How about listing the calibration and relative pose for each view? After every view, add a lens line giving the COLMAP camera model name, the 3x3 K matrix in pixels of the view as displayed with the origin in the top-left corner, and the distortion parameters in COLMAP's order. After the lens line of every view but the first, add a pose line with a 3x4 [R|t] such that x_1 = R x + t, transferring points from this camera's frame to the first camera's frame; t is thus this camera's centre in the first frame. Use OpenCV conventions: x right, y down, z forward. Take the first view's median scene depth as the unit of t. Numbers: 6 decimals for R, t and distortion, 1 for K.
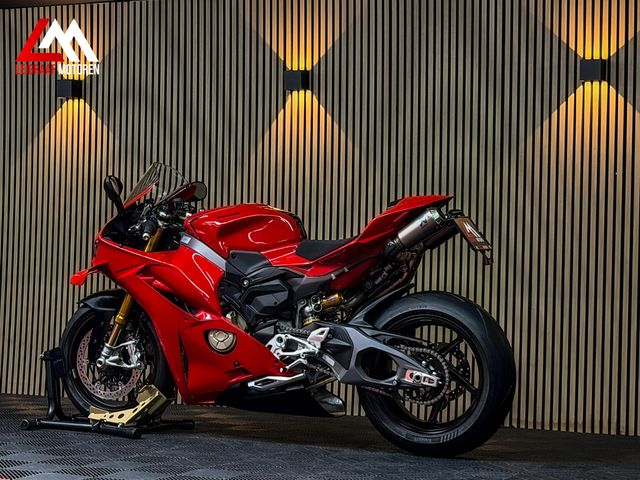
lens RADIAL K [[1459.0, 0, 302.5], [0, 1459.0, 233.0], [0, 0, 1]] dist [0.135296, 0.000000]
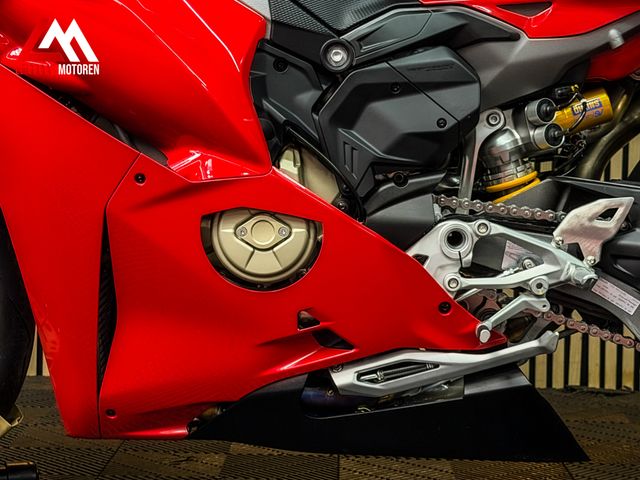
lens RADIAL K [[1459.0, 0, 313.0], [0, 1459.0, 242.9], [0, 0, 1]] dist [0.135296, 0.000000]
pose [[0.914978, -0.035779, 0.401915, -0.169104], [-0.007437, 0.994396, 0.105453, 0.040572], [-0.403436, -0.099476, 0.909584, 0.716441]]
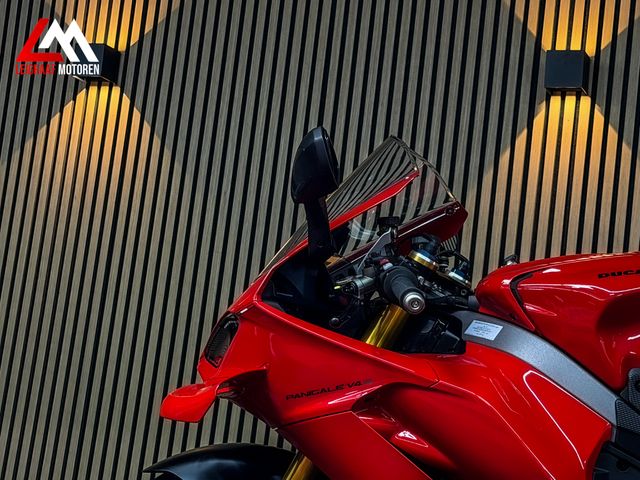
lens RADIAL K [[1459.0, 0, 305.3], [0, 1459.0, 260.5], [0, 0, 1]] dist [0.135296, 0.000000]
pose [[0.990652, 0.112359, 0.077357, -0.160534], [-0.103021, 0.987934, -0.115645, 0.036013], [-0.089417, 0.106595, 0.990274, 0.648500]]
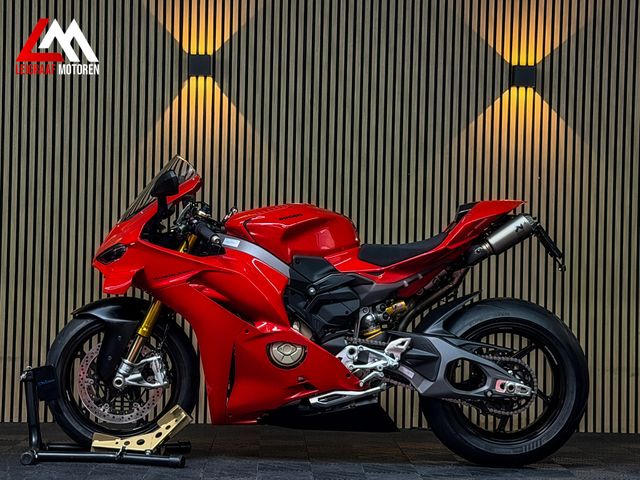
lens RADIAL K [[1459.0, 0, 323.6], [0, 1459.0, 239.1], [0, 0, 1]] dist [0.135296, 0.000000]
pose [[0.889487, 0.006644, 0.456913, -0.451920], [-0.014168, 0.999815, 0.013043, -0.010260], [-0.456741, -0.018075, 0.889416, 0.180164]]
